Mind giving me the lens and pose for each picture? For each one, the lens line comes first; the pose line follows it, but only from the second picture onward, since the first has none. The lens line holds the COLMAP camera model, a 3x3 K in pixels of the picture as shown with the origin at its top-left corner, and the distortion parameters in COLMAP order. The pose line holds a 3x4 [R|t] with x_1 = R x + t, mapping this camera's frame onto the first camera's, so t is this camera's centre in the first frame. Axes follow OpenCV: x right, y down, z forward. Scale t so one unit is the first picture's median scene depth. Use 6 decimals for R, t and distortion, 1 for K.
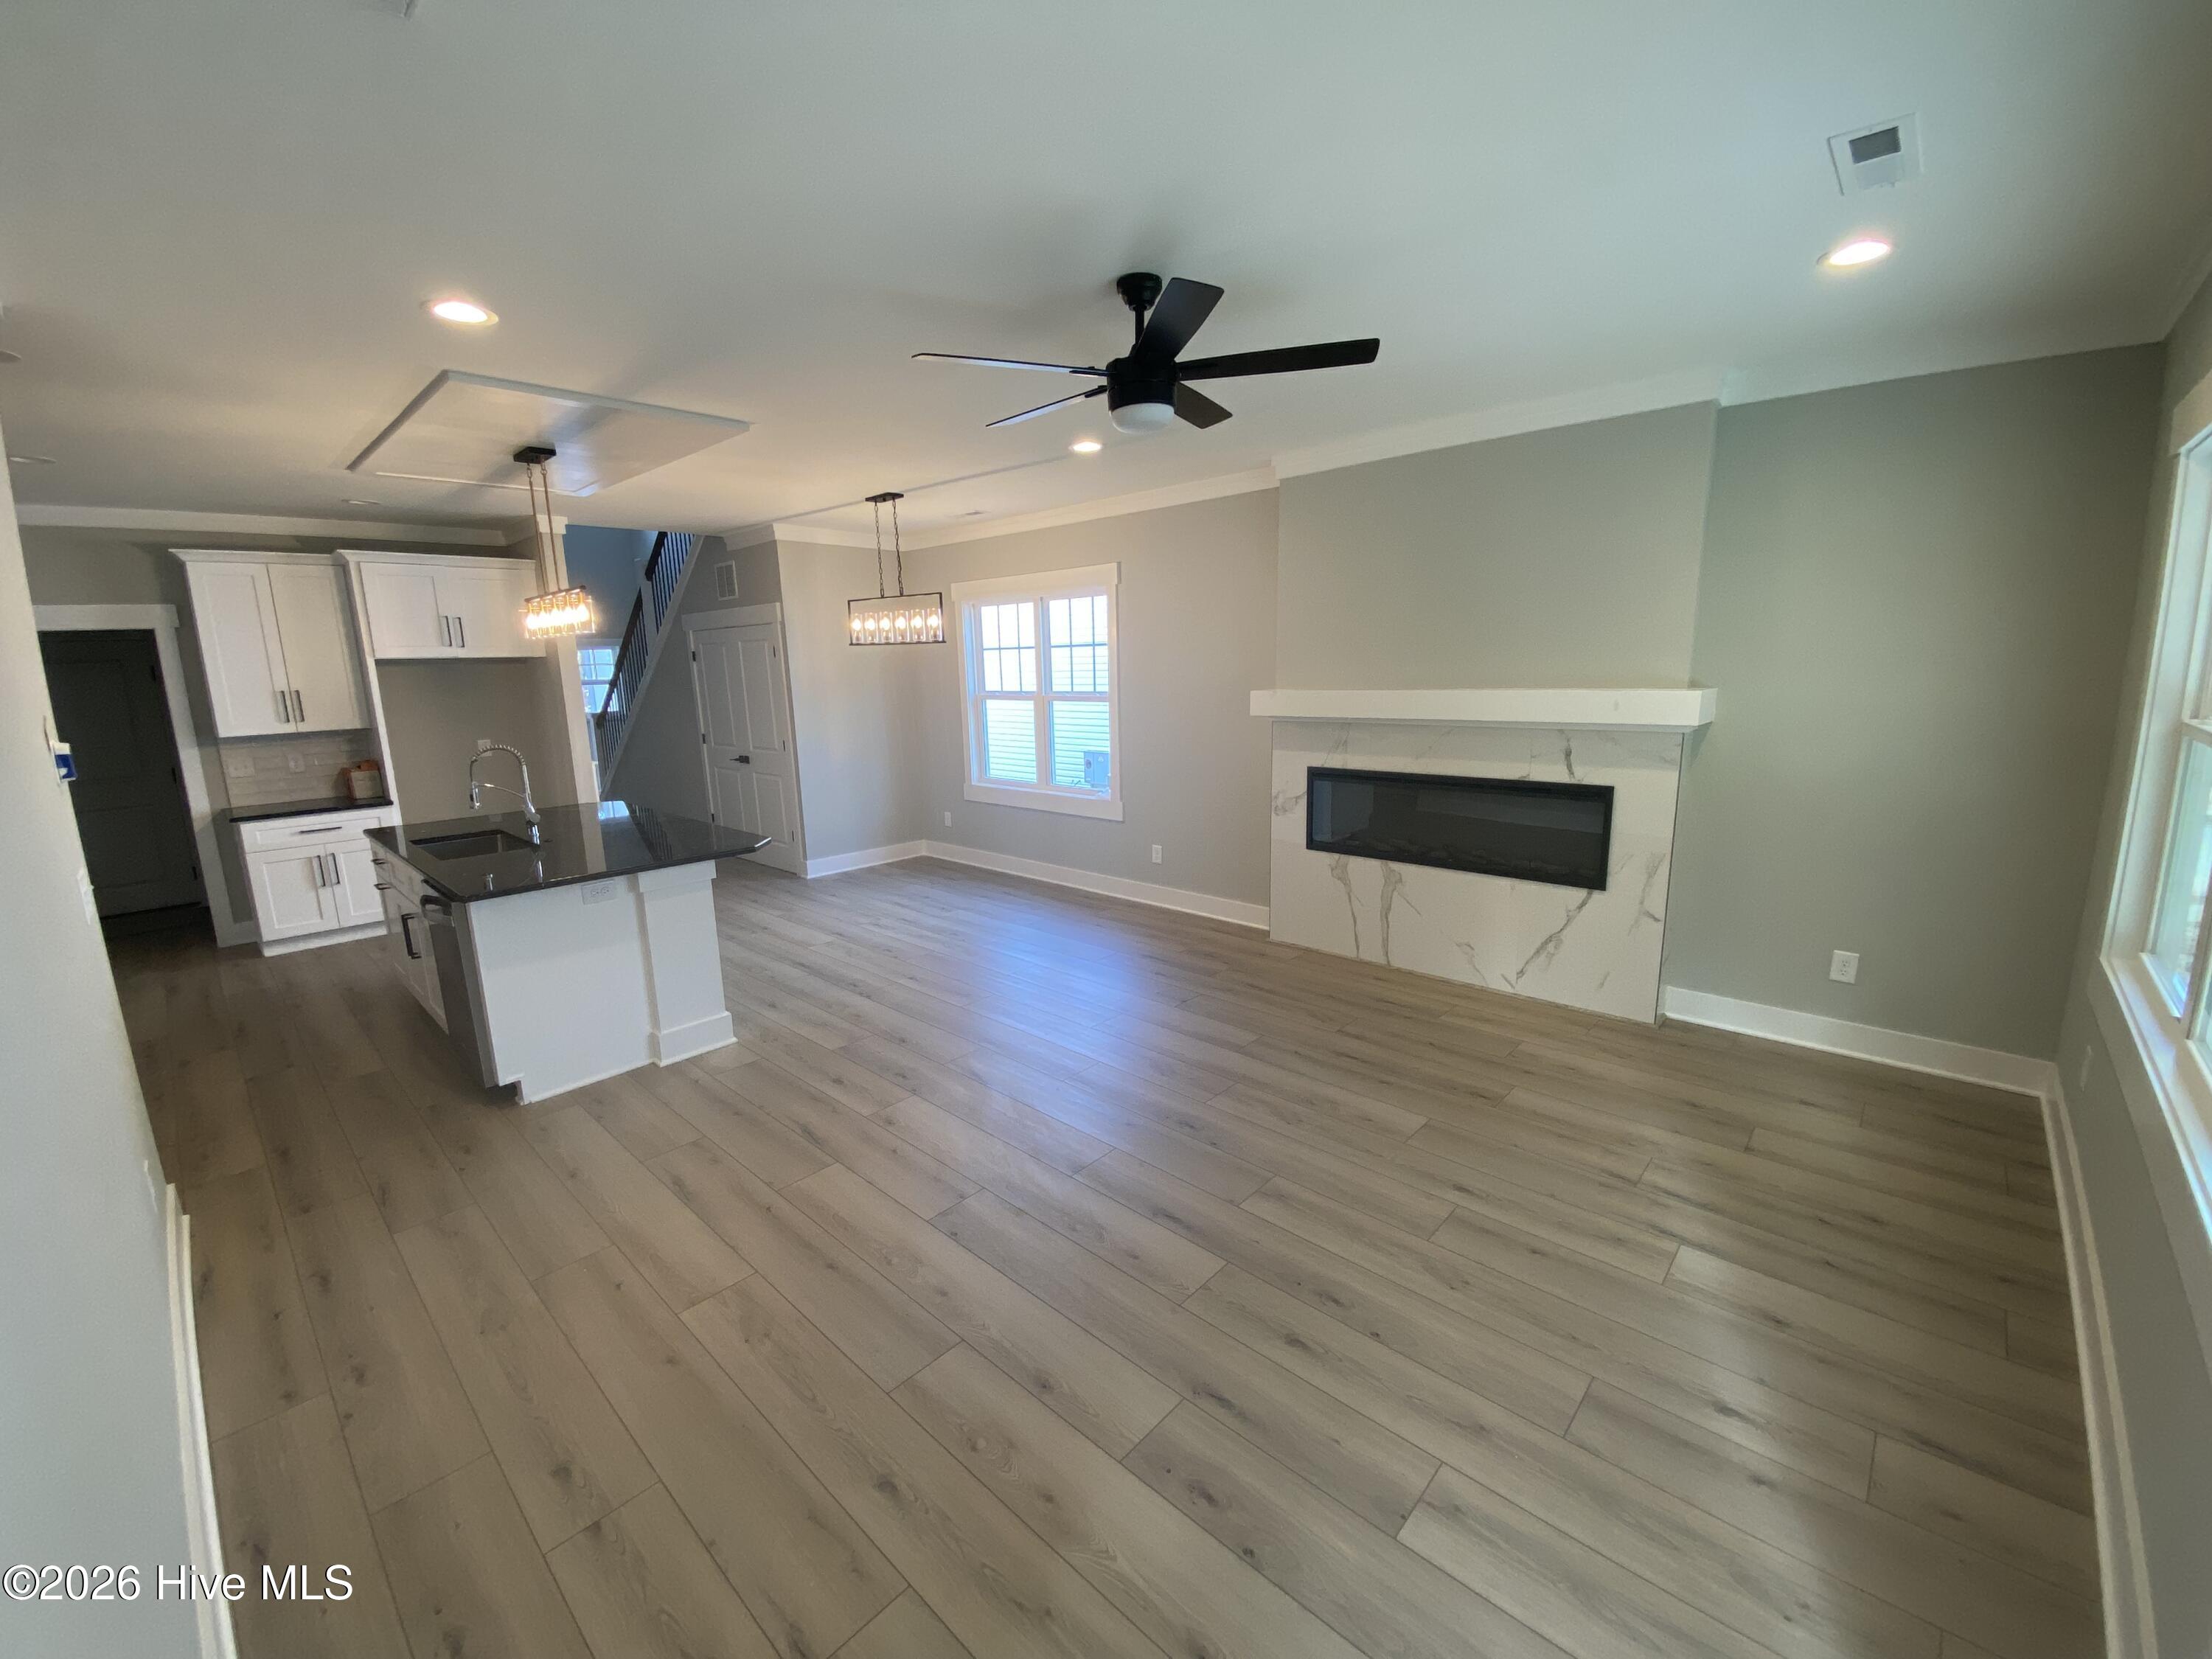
lens RADIAL K [[911.5, 0, 1112.0], [0, 911.5, 833.3], [0, 0, 1]] dist [-0.001786, -0.002364]
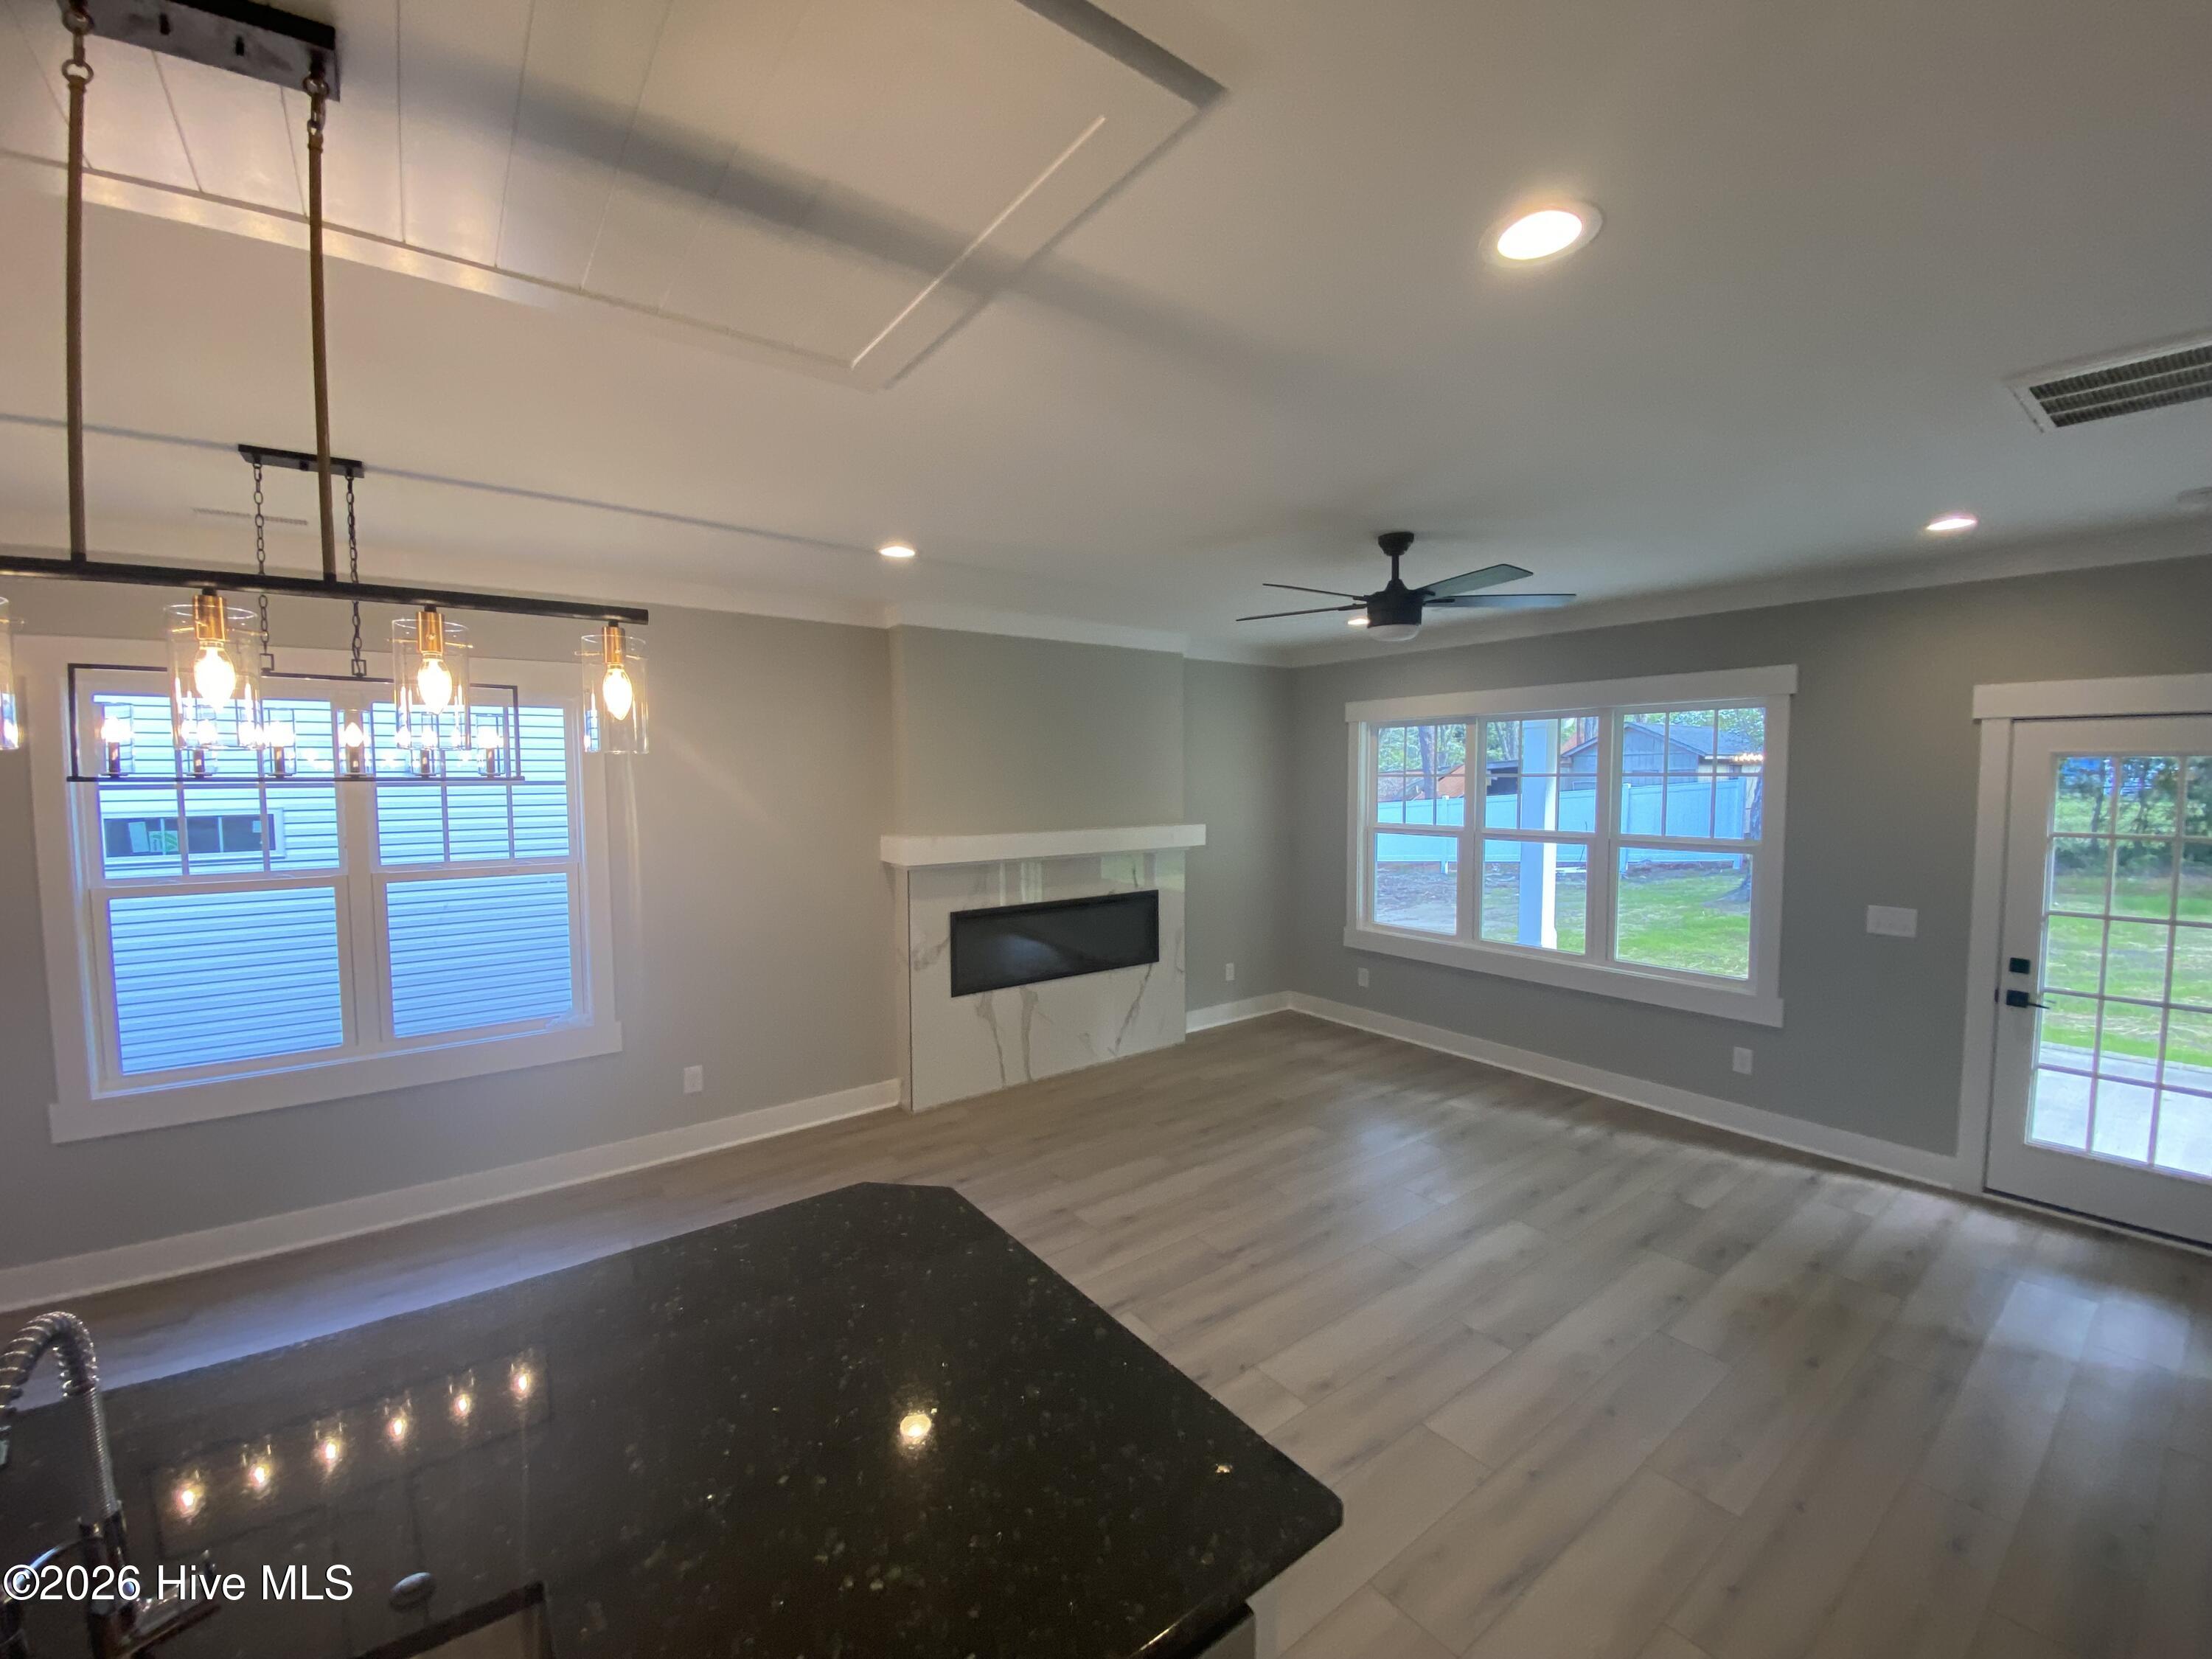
lens RADIAL K [[911.5, 0, 1102.6], [0, 911.5, 824.6], [0, 0, 1]] dist [-0.001786, -0.002364]
pose [[0.165201, -0.041809, 0.985373, -0.822058], [0.179552, 0.983680, 0.011635, -0.169895], [-0.969778, 0.175004, 0.170012, 0.753743]]
